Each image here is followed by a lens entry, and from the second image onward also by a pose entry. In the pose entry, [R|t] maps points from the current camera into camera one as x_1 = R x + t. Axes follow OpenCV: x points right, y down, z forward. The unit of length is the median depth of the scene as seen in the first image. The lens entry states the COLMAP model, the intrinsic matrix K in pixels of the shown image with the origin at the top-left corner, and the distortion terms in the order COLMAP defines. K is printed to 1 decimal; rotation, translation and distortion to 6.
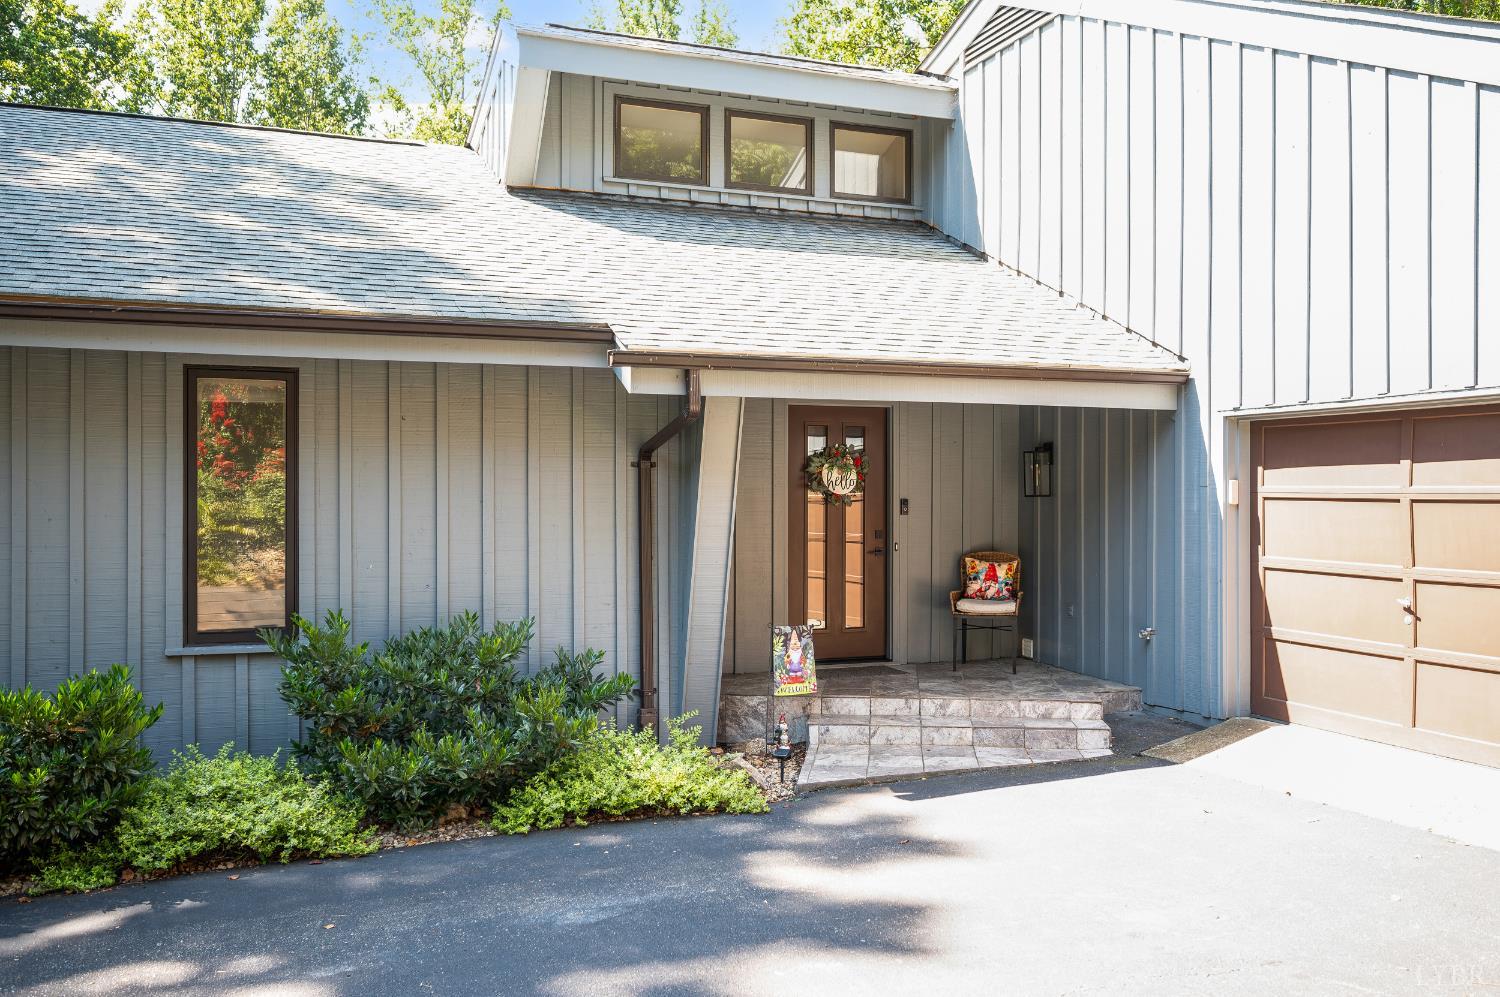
lens RADIAL K [[1290.1, 0, 750.9], [0, 1290.1, 497.4], [0, 0, 1]] dist [-0.016424, 0.002751]
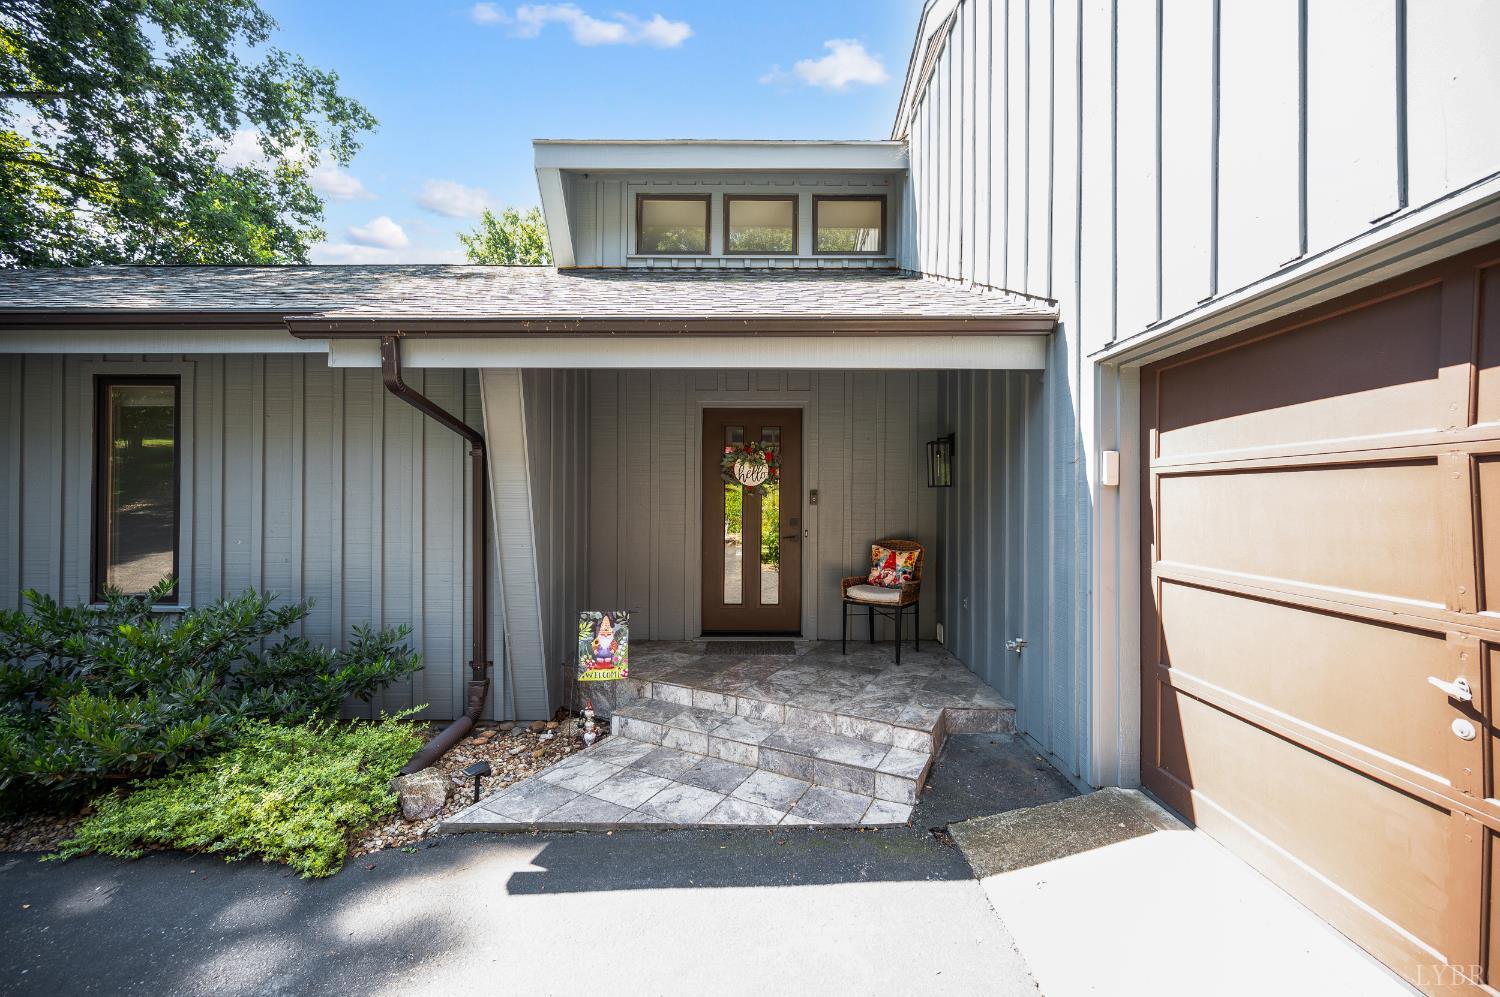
lens RADIAL K [[589.9, 0, 749.0], [0, 589.9, 502.0], [0, 0, 1]] dist [-0.012238, -0.000405]
pose [[0.928394, 0.002597, -0.371589, 0.303947], [-0.004520, 0.999981, -0.004306, 0.016526], [0.371570, 0.005677, 0.928387, 0.615812]]
